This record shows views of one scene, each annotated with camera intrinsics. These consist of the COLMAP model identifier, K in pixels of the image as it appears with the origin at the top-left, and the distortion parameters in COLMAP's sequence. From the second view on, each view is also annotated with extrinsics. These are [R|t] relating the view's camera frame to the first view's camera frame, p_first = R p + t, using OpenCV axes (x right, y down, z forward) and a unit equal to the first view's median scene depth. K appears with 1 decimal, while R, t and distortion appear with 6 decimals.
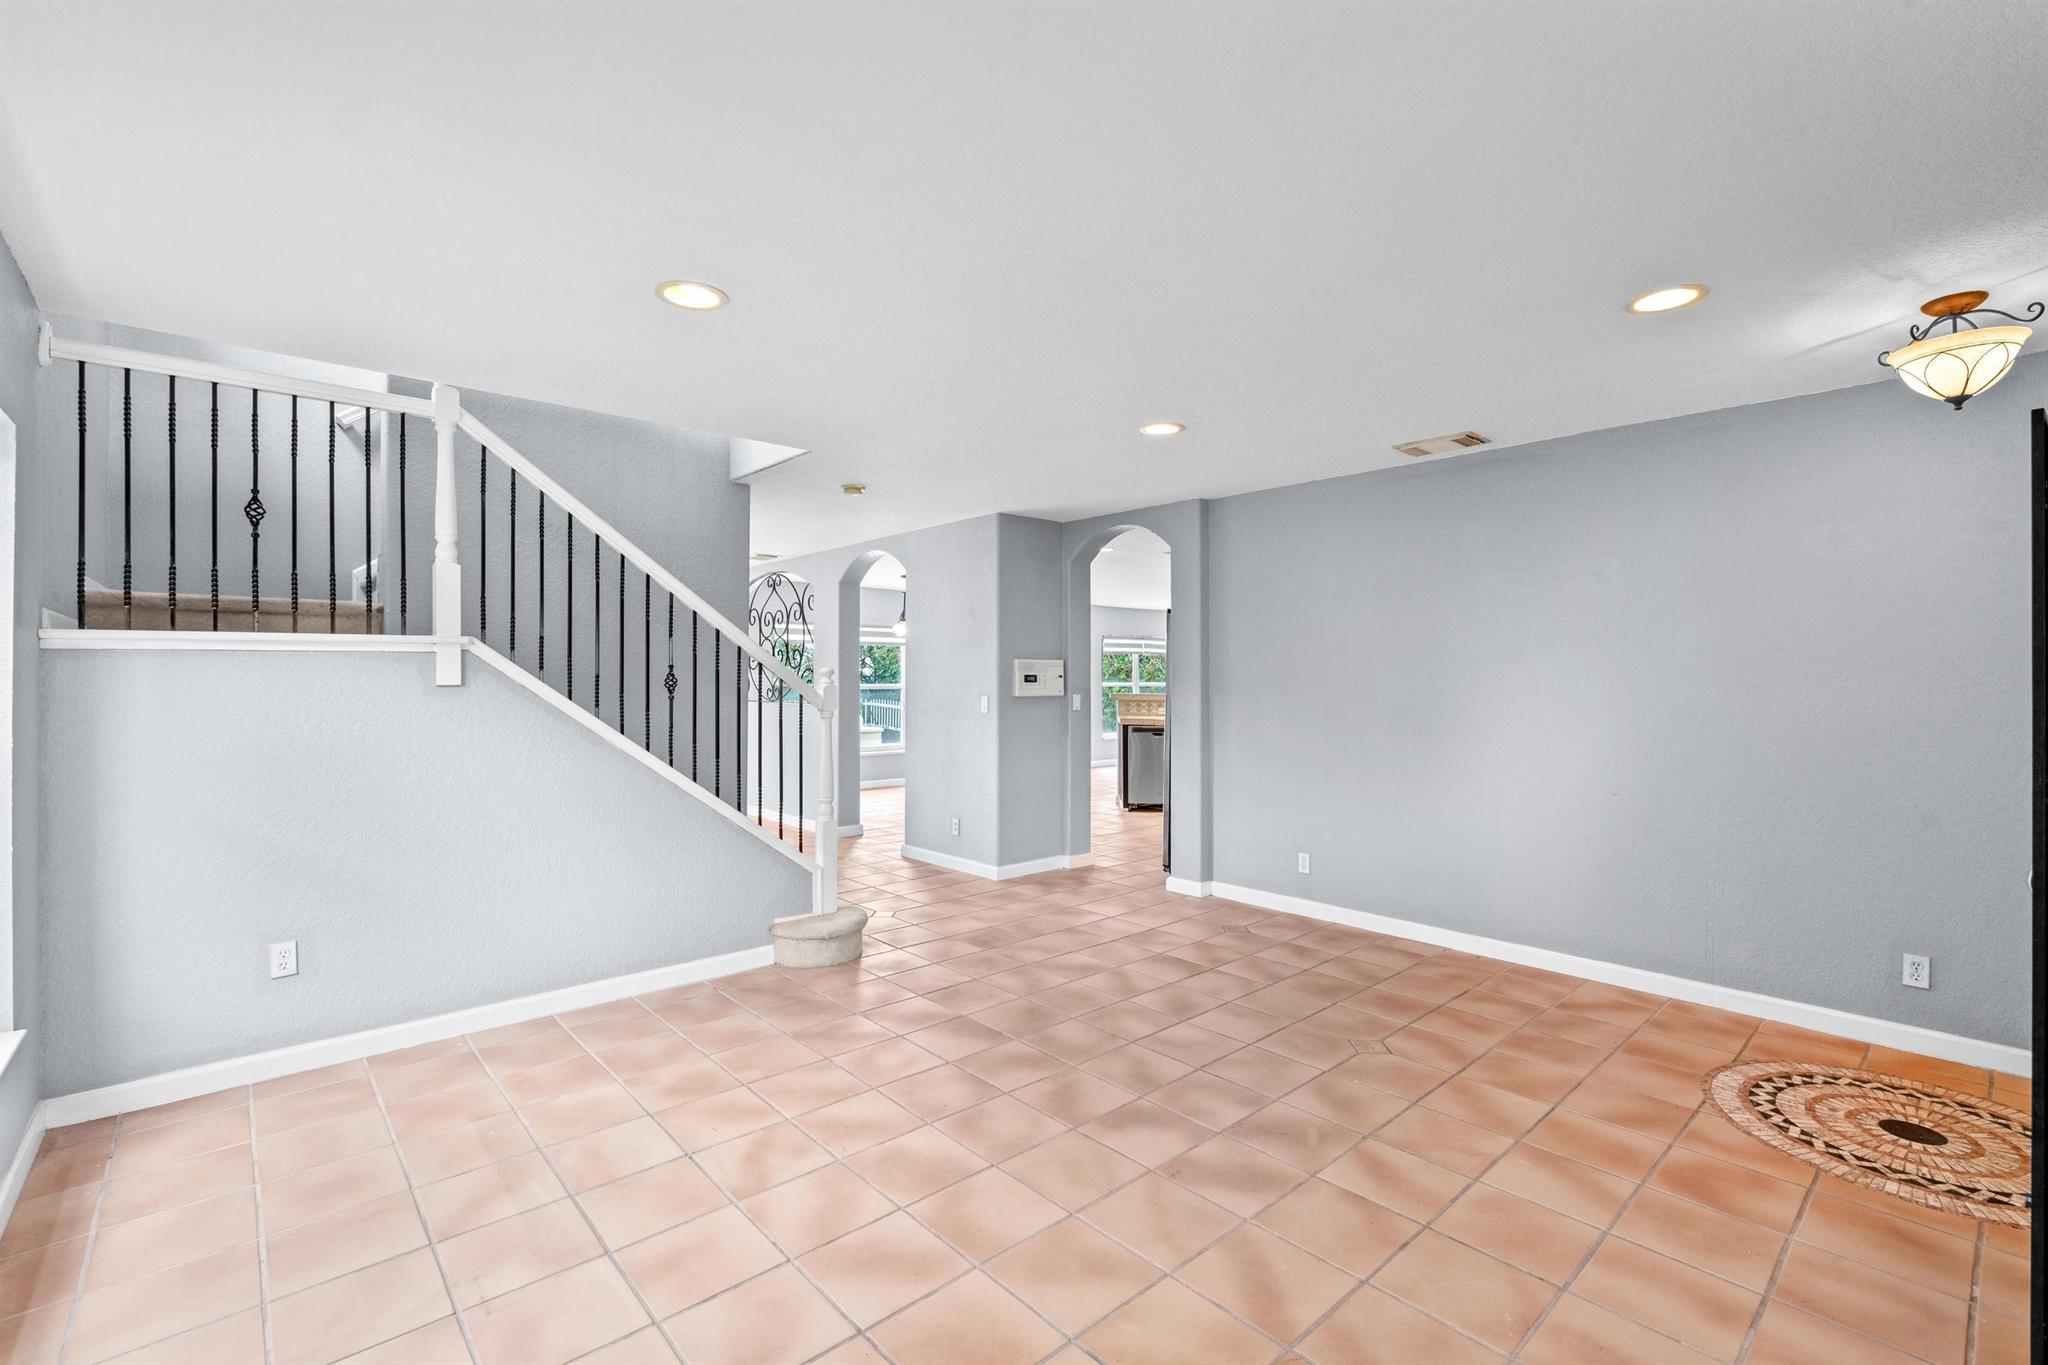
lens RADIAL K [[901.2, 0, 1014.4], [0, 901.2, 673.6], [0, 0, 1]] dist [-0.001346, -0.000065]
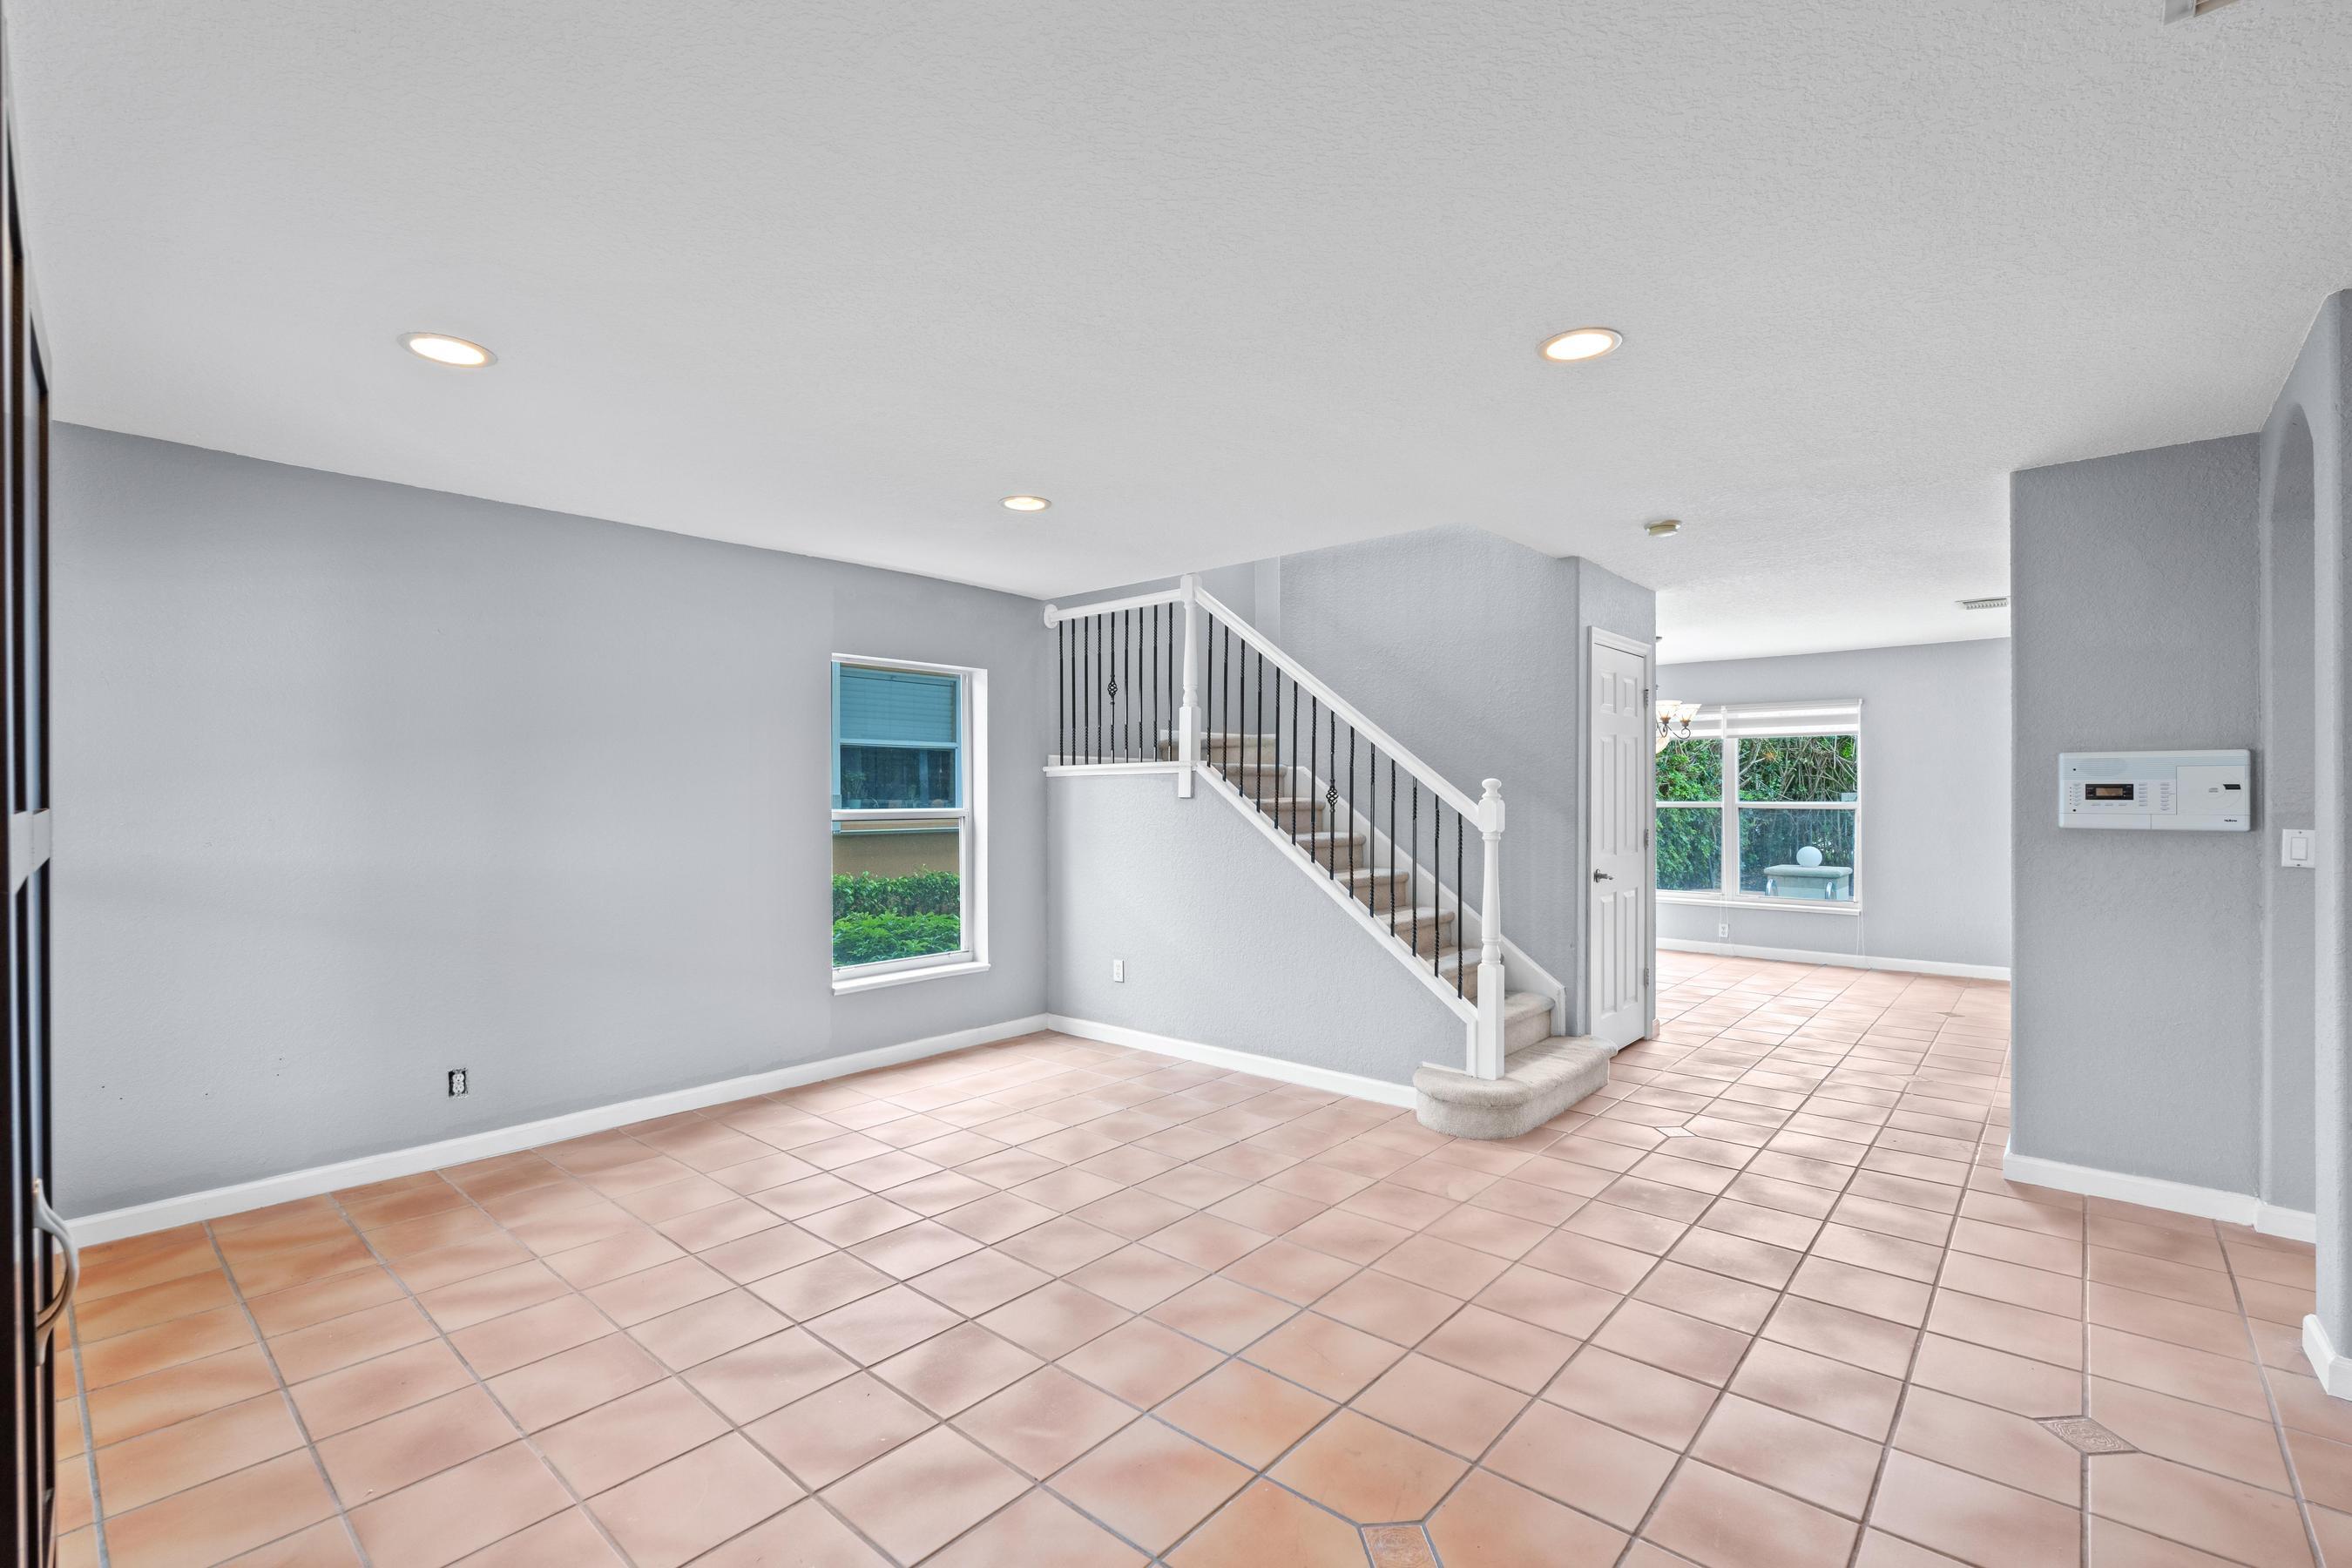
lens RADIAL K [[1035.0, 0, 1166.5], [0, 1035.0, 782.0], [0, 0, 1]] dist [-0.001346, -0.000065]
pose [[0.125512, -0.010912, -0.992032, 0.899256], [0.004913, 0.999934, -0.010377, 0.006386], [0.992080, -0.003571, 0.125557, 0.773674]]
